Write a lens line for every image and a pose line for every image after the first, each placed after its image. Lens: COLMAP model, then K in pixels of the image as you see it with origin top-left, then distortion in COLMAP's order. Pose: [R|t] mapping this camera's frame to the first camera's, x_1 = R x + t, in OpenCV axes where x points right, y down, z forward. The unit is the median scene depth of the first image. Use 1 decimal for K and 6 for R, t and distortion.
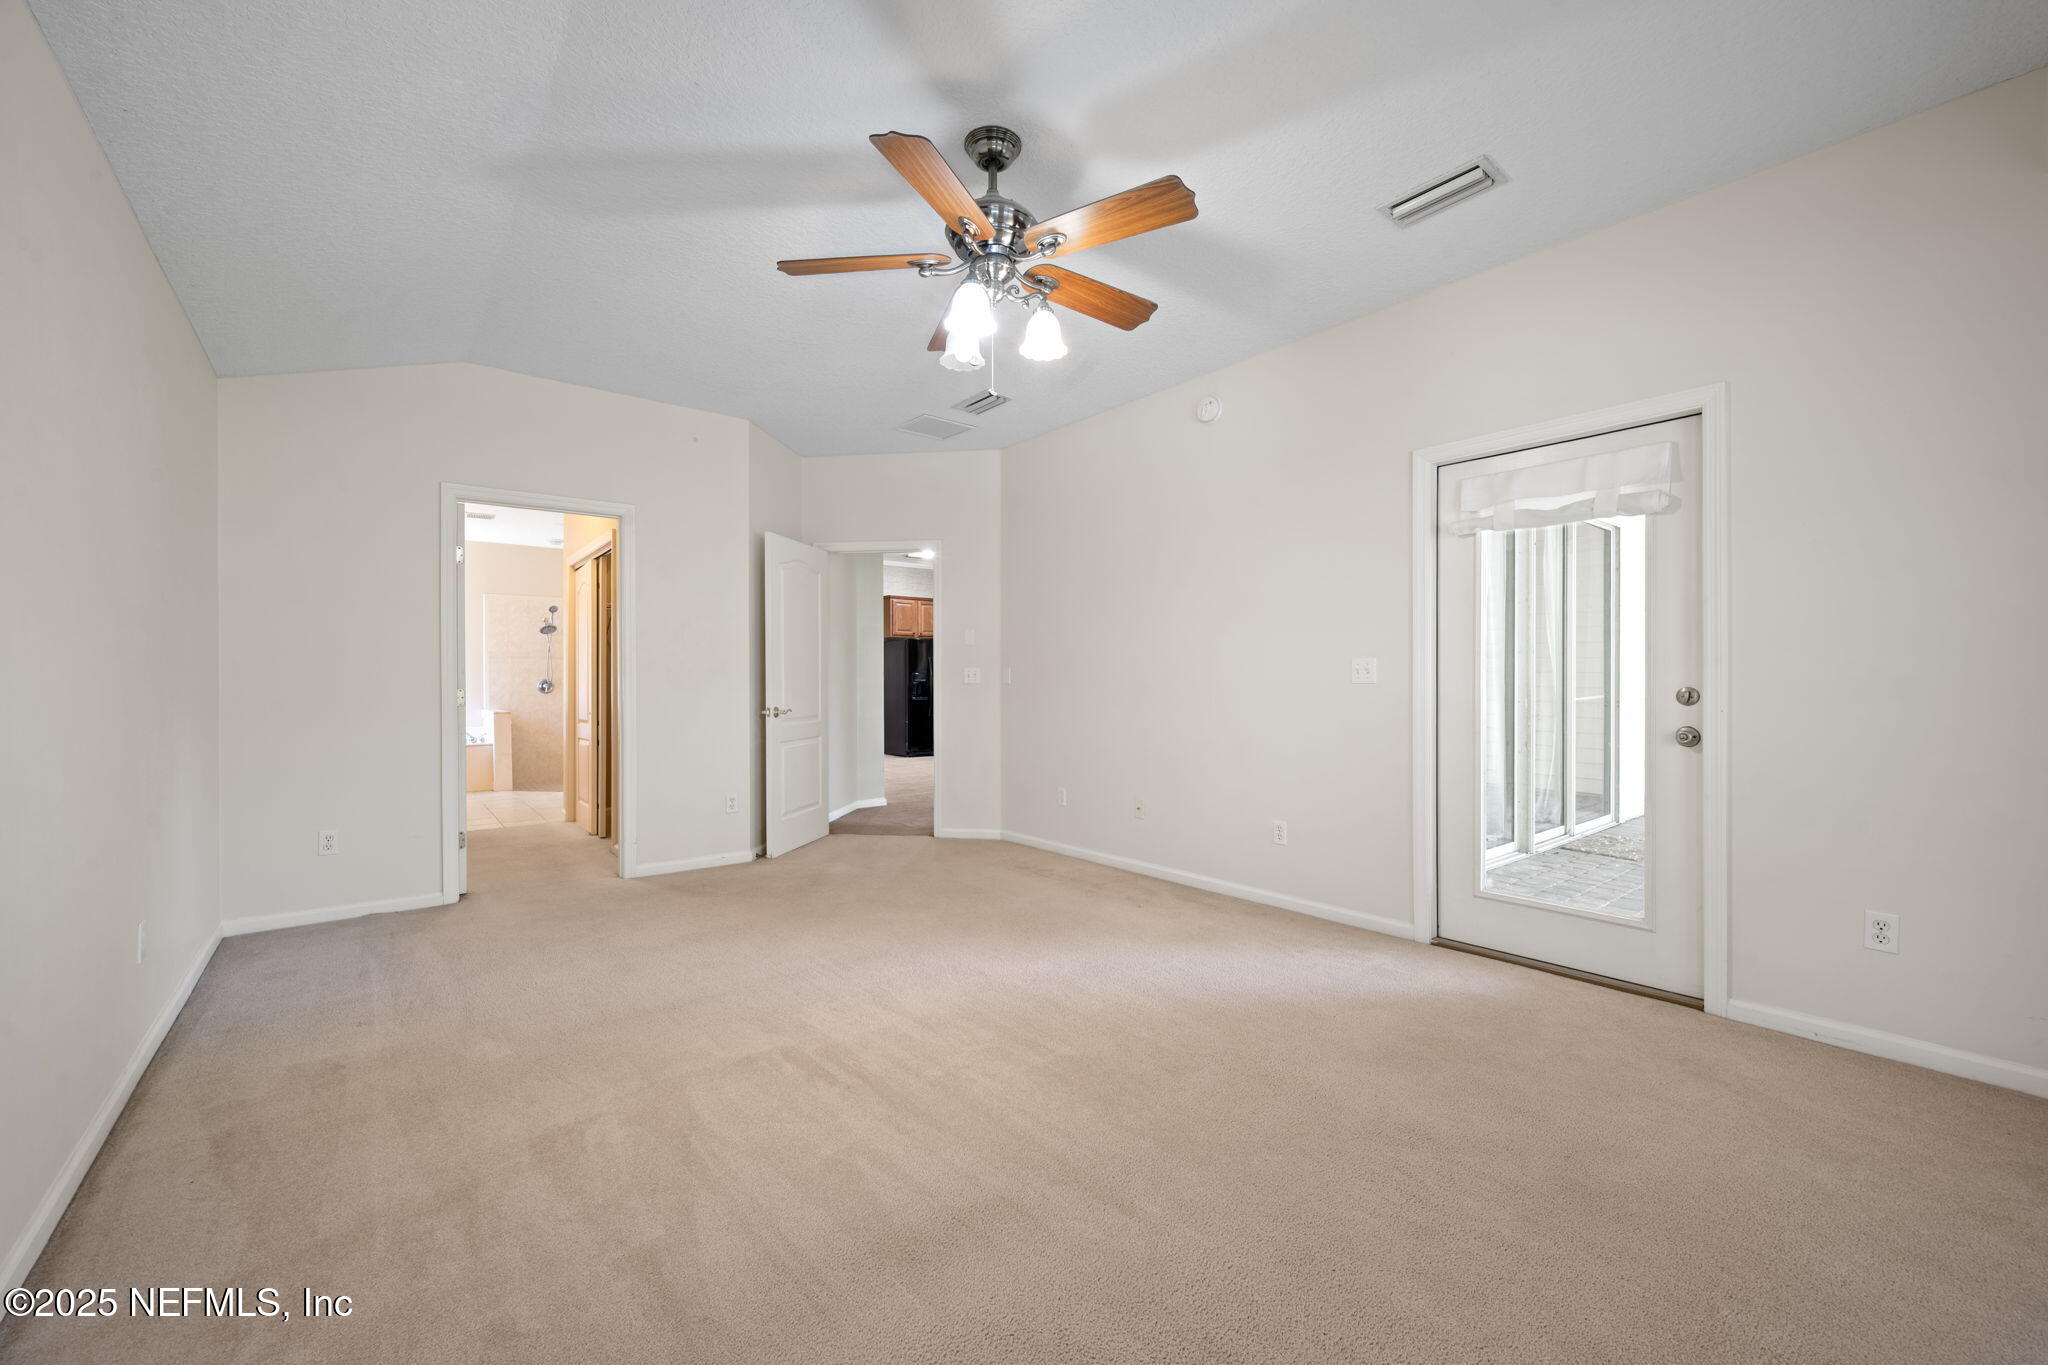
lens RADIAL K [[835.6, 0, 1028.5], [0, 835.6, 678.2], [0, 0, 1]] dist [-0.000881, 0.001528]
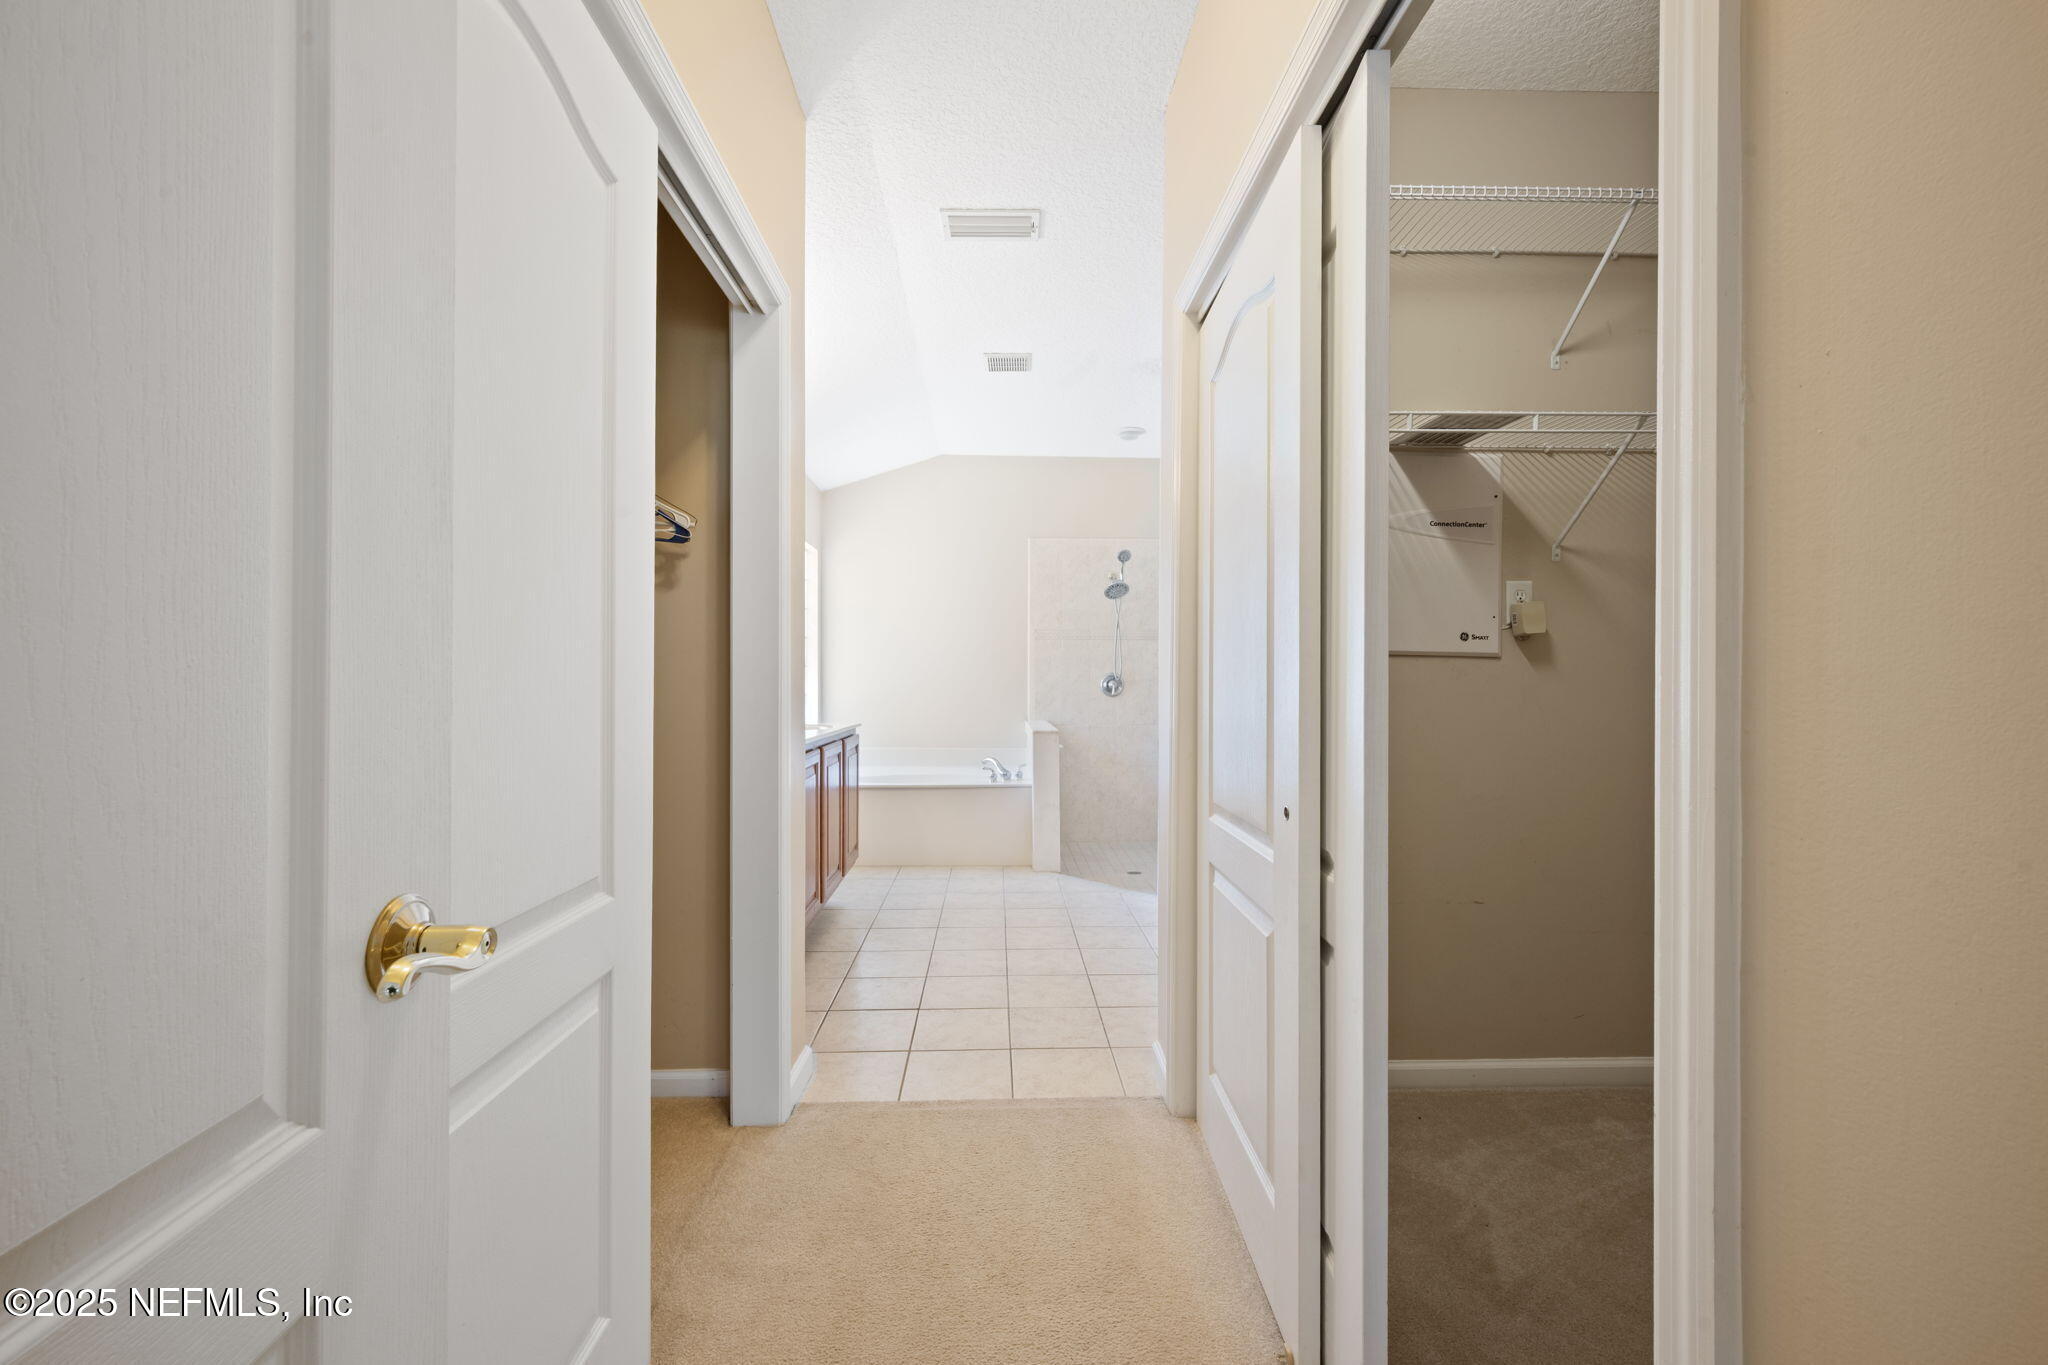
lens RADIAL K [[835.6, 0, 1029.4], [0, 835.6, 678.0], [0, 0, 1]] dist [-0.000881, 0.001528]
pose [[0.814346, 0.008536, -0.580317, -0.275775], [-0.006971, 0.999964, 0.004926, 0.002220], [0.580338, 0.000034, 0.814376, 0.472654]]
